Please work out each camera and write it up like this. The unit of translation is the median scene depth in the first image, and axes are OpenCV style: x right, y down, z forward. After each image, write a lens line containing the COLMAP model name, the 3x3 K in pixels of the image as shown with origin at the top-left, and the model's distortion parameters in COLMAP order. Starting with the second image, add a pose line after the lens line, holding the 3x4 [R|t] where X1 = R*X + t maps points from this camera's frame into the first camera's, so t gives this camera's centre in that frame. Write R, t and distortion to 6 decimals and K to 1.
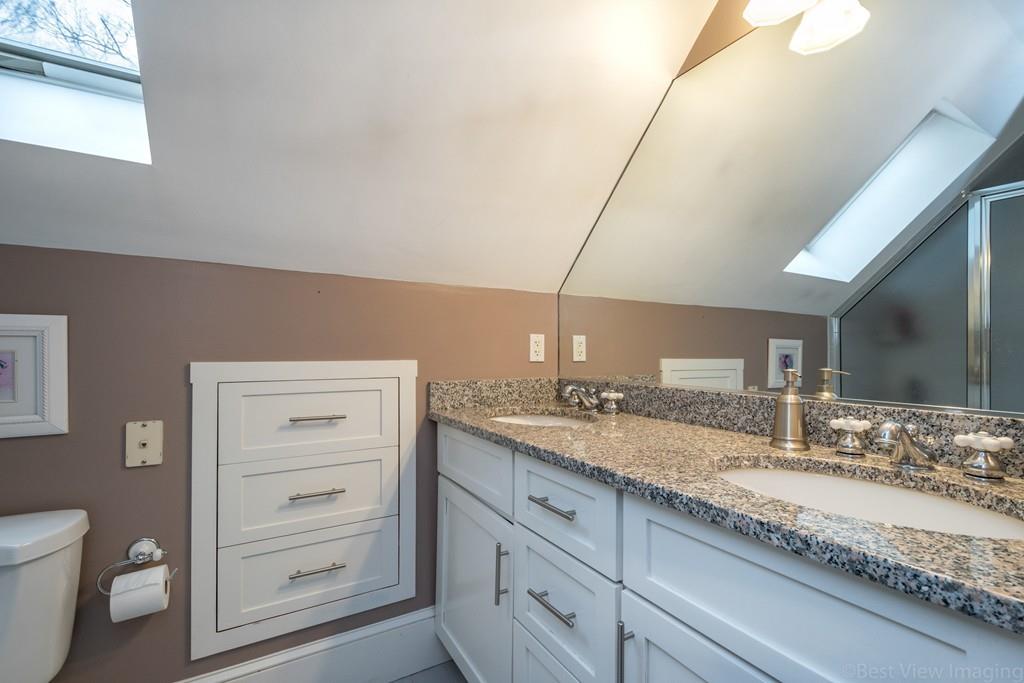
lens RADIAL K [[450.4, 0, 512.5], [0, 450.4, 346.7], [0, 0, 1]] dist [-0.000947, -0.001322]
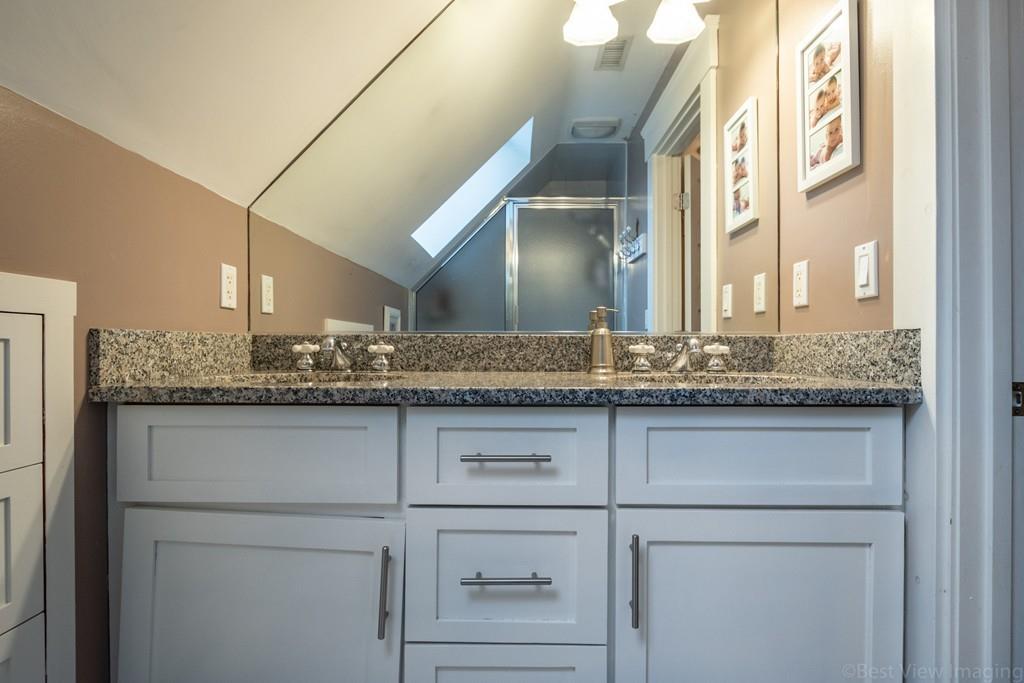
lens RADIAL K [[544.3, 0, 511.1], [0, 544.3, 341.3], [0, 0, 1]] dist [-0.004211, -0.000411]
pose [[0.526385, 0.001029, 0.850245, -0.555745], [-0.008435, 0.999956, 0.004013, 0.105463], [-0.850204, -0.009284, 0.526371, 0.355263]]
